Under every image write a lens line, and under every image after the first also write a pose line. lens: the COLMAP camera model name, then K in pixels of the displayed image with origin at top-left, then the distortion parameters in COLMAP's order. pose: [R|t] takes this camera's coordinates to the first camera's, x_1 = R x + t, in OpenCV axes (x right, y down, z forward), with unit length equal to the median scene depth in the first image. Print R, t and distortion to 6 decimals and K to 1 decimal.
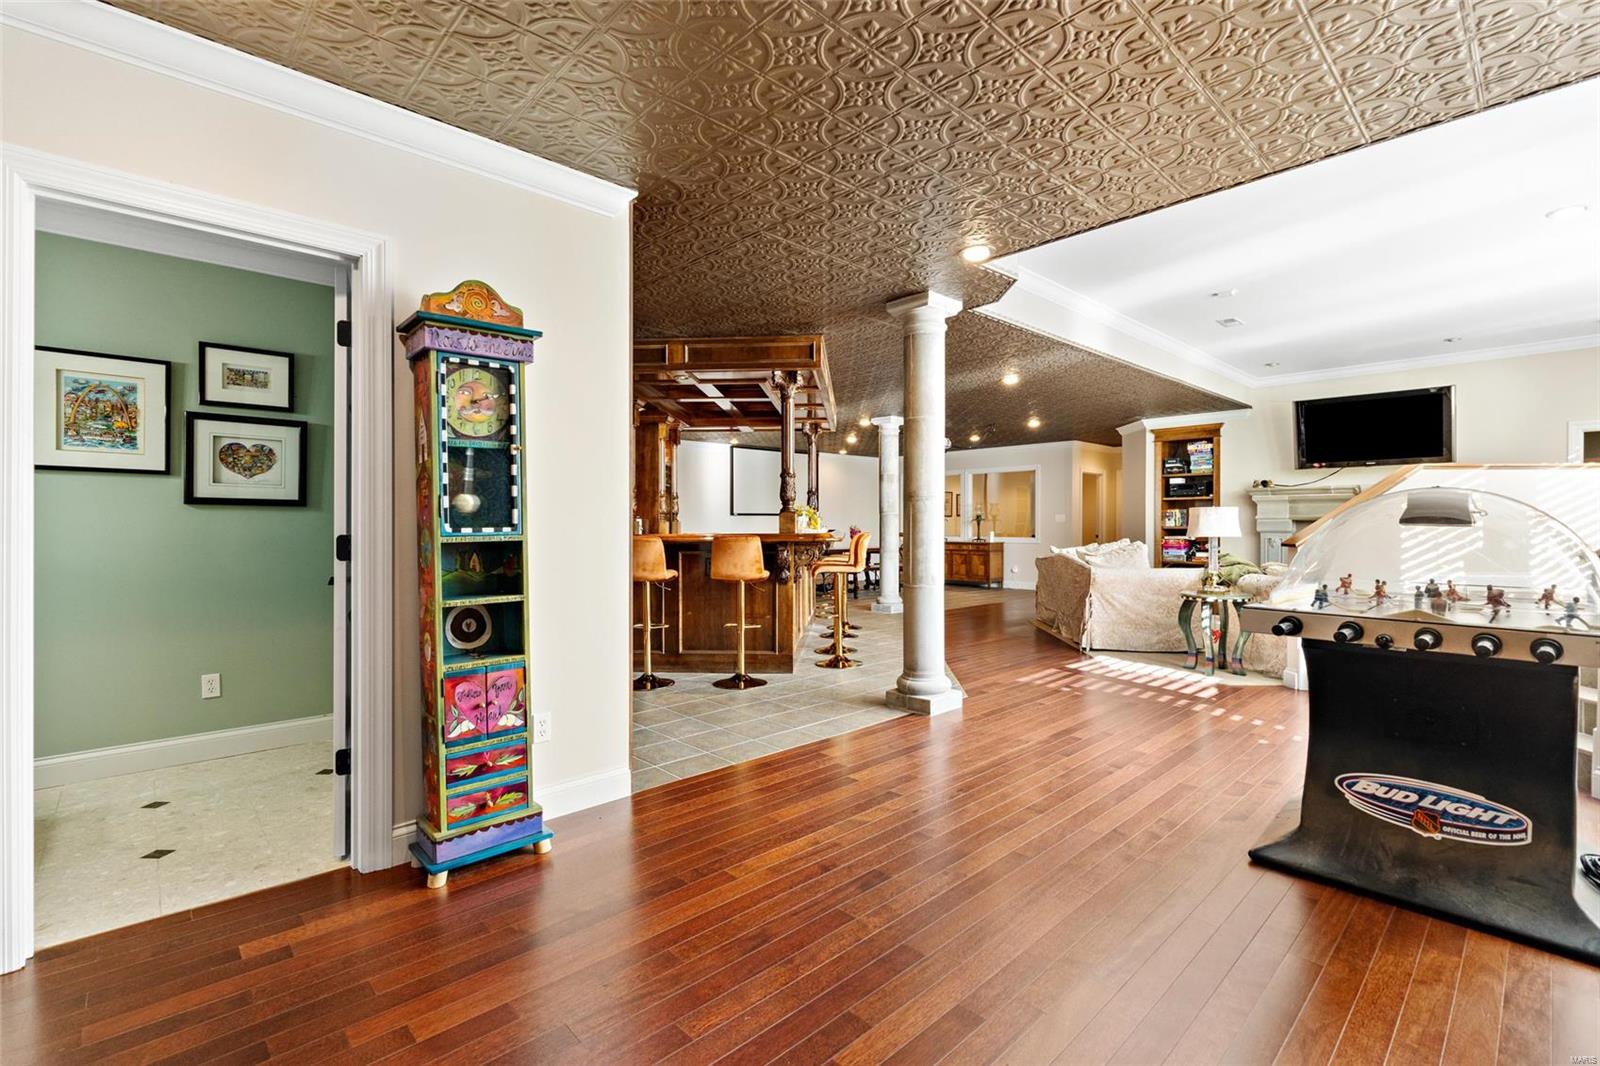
lens RADIAL K [[716.5, 0, 804.2], [0, 716.5, 530.9], [0, 0, 1]] dist [-0.005846, 0.000175]
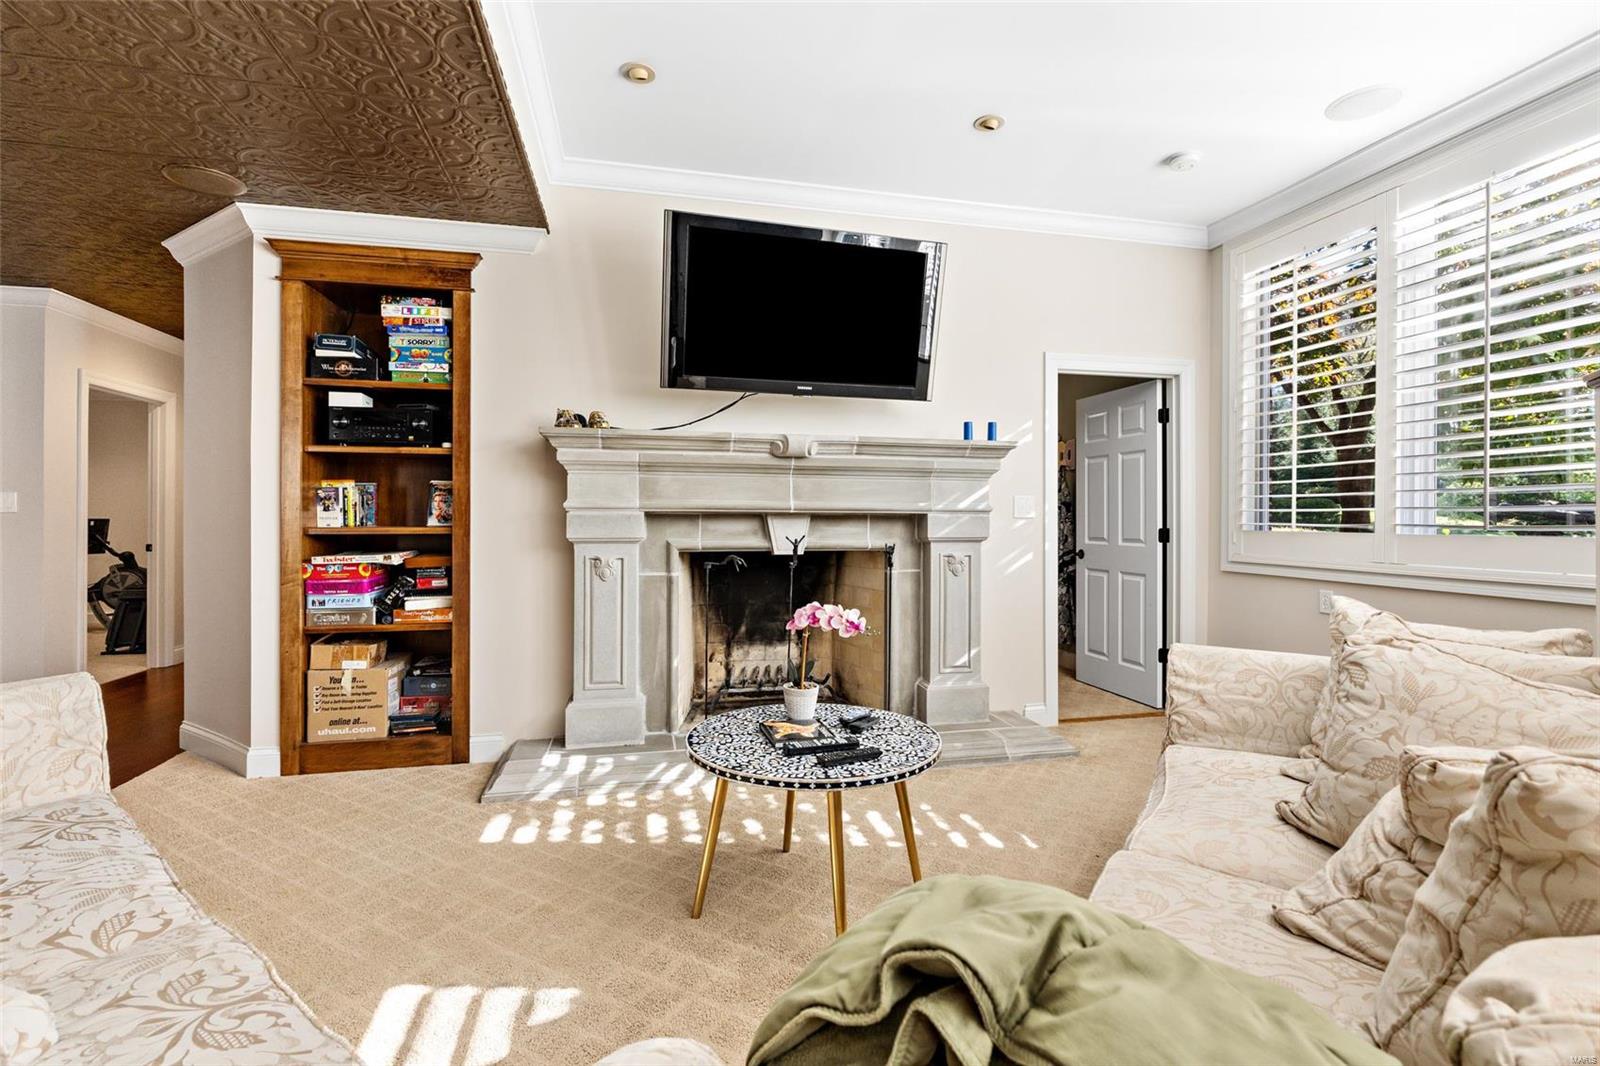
lens RADIAL K [[716.5, 0, 803.1], [0, 716.5, 521.3], [0, 0, 1]] dist [-0.005846, 0.000175]
pose [[0.492196, 0.003121, 0.870479, 0.373185], [0.004619, 0.999970, -0.006197, -0.007508], [-0.870472, 0.007071, 0.492167, 0.727202]]
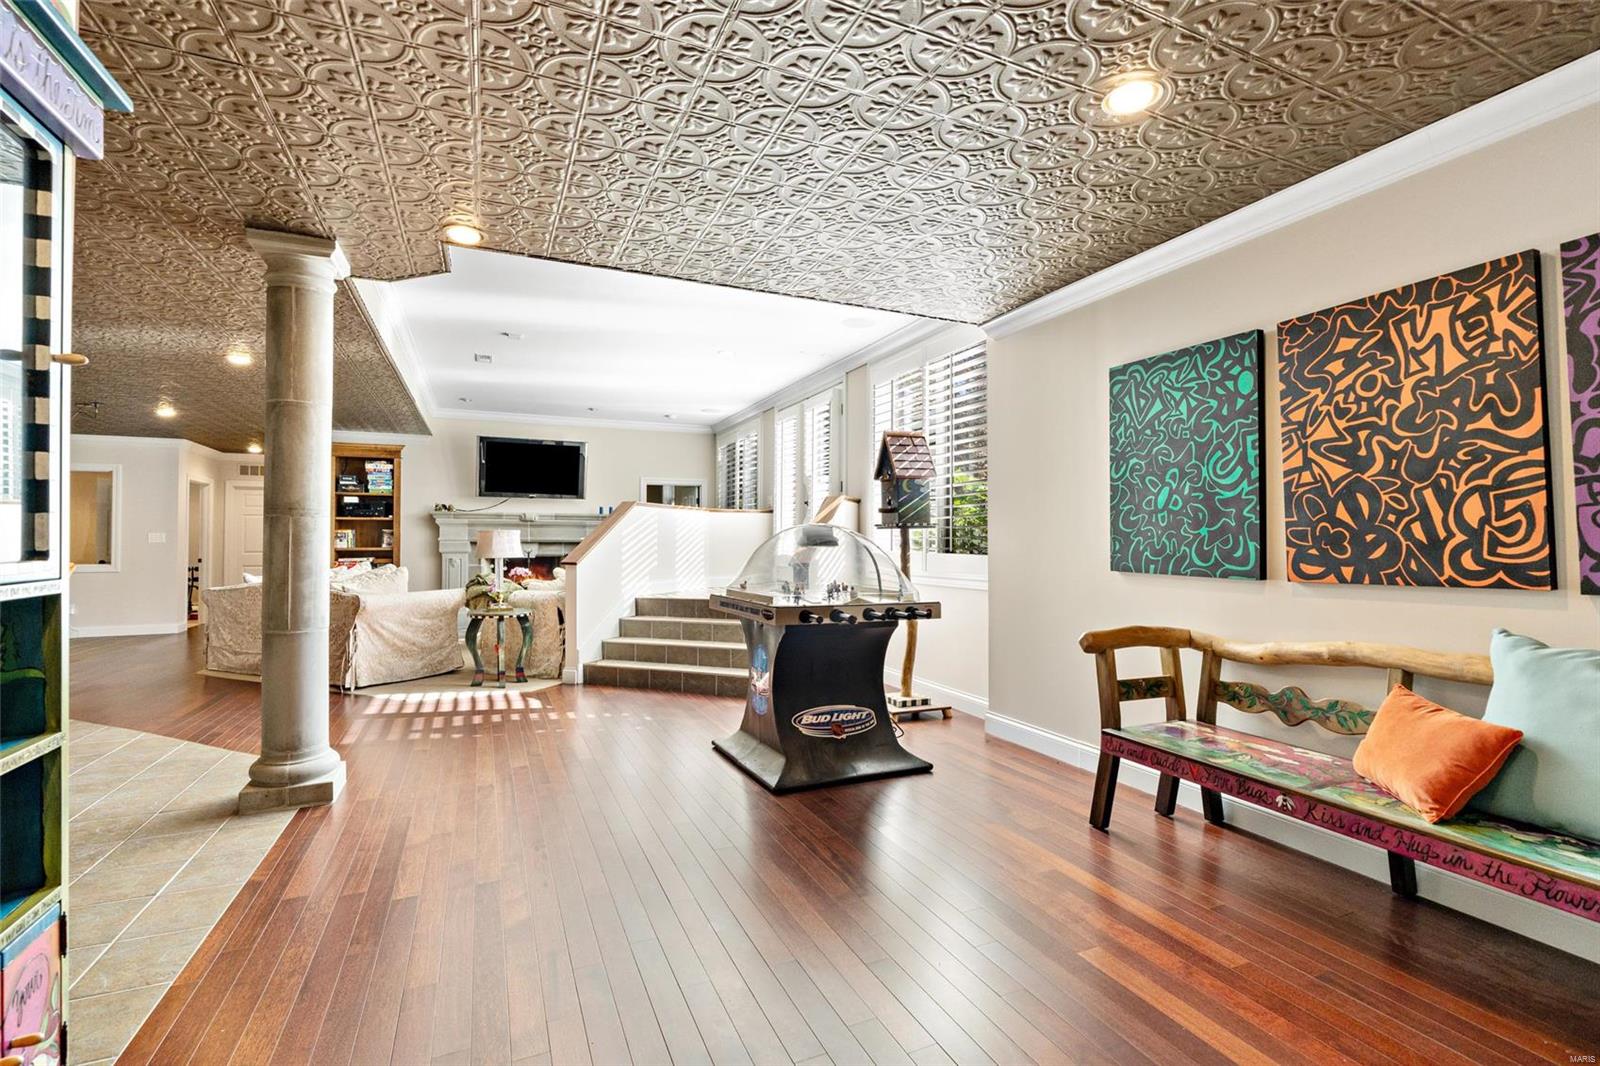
lens RADIAL K [[716.5, 0, 797.7], [0, 716.5, 528.2], [0, 0, 1]] dist [-0.005846, 0.000175]
pose [[0.329114, 0.022428, 0.944024, -0.202009], [0.009087, 0.999596, -0.026916, -0.001913], [-0.944247, 0.017437, 0.328777, 0.155980]]
